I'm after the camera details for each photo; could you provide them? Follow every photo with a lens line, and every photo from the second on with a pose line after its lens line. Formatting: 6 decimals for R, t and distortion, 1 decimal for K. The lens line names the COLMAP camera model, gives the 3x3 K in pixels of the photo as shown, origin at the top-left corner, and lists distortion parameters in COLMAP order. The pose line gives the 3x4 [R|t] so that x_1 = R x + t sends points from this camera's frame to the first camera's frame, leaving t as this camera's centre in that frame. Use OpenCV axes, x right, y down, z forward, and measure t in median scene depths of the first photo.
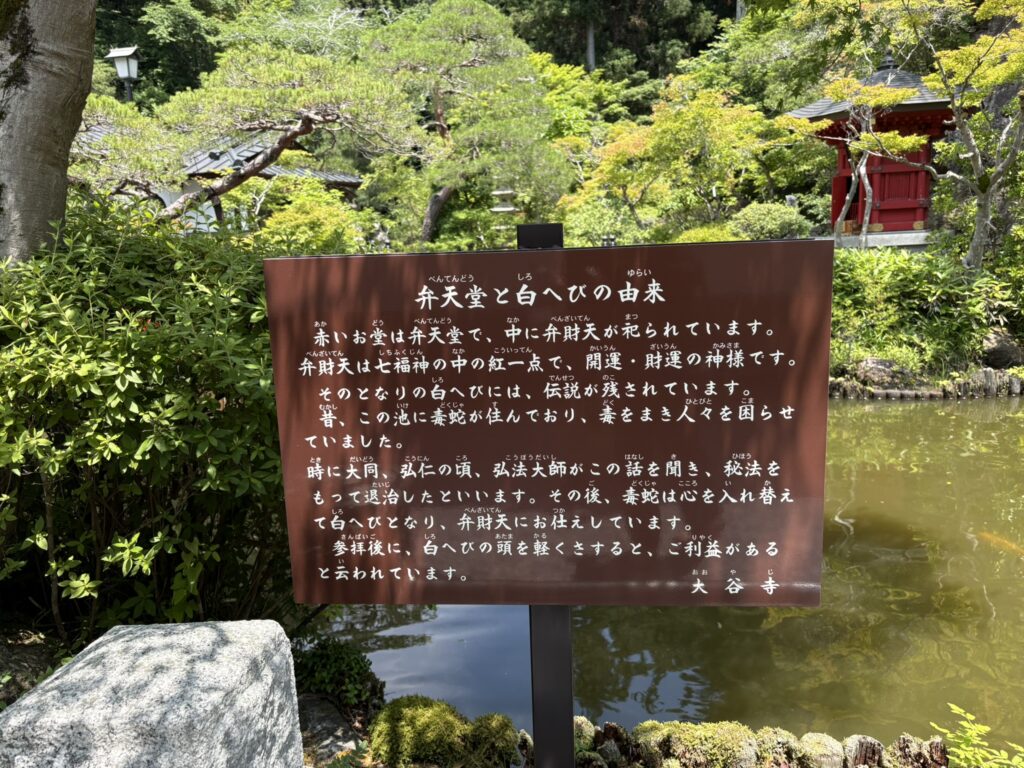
lens RADIAL K [[810.4, 0, 512.0], [0, 810.4, 384.0], [0, 0, 1]] dist [0.013208, -0.003057]
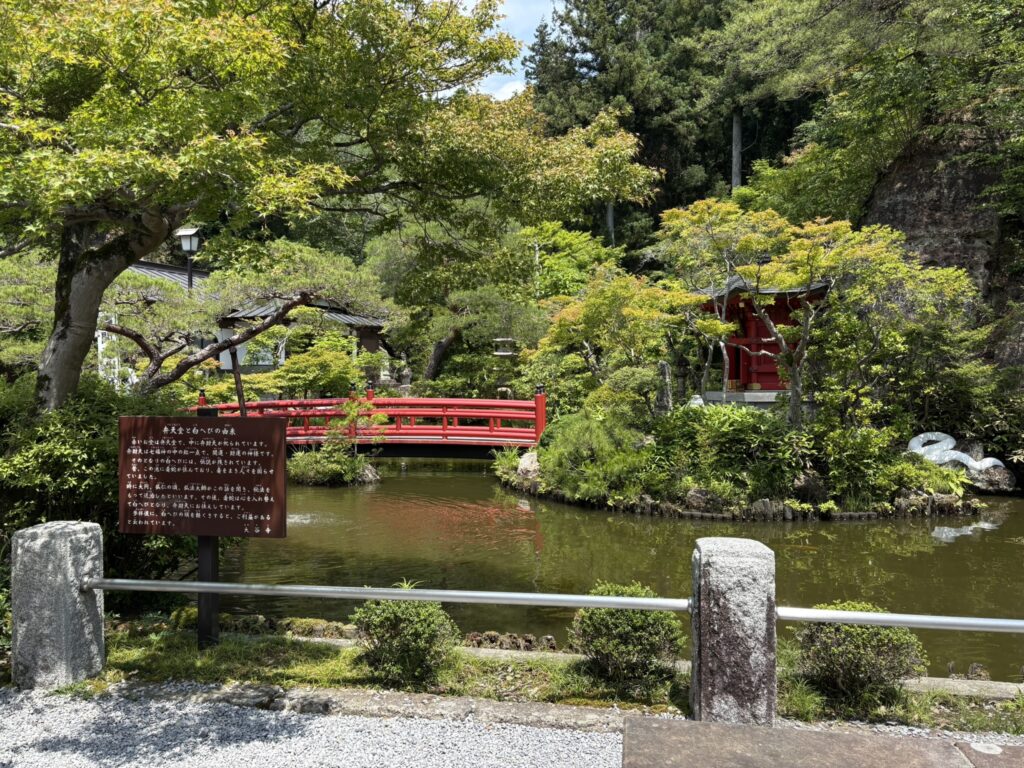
lens RADIAL K [[810.4, 0, 512.0], [0, 810.4, 384.0], [0, 0, 1]] dist [0.013208, -0.003057]
pose [[0.996631, 0.036943, -0.073221, 1.381079], [-0.048272, 0.986008, -0.159557, 0.146346], [0.066302, 0.162554, 0.984470, -1.937436]]
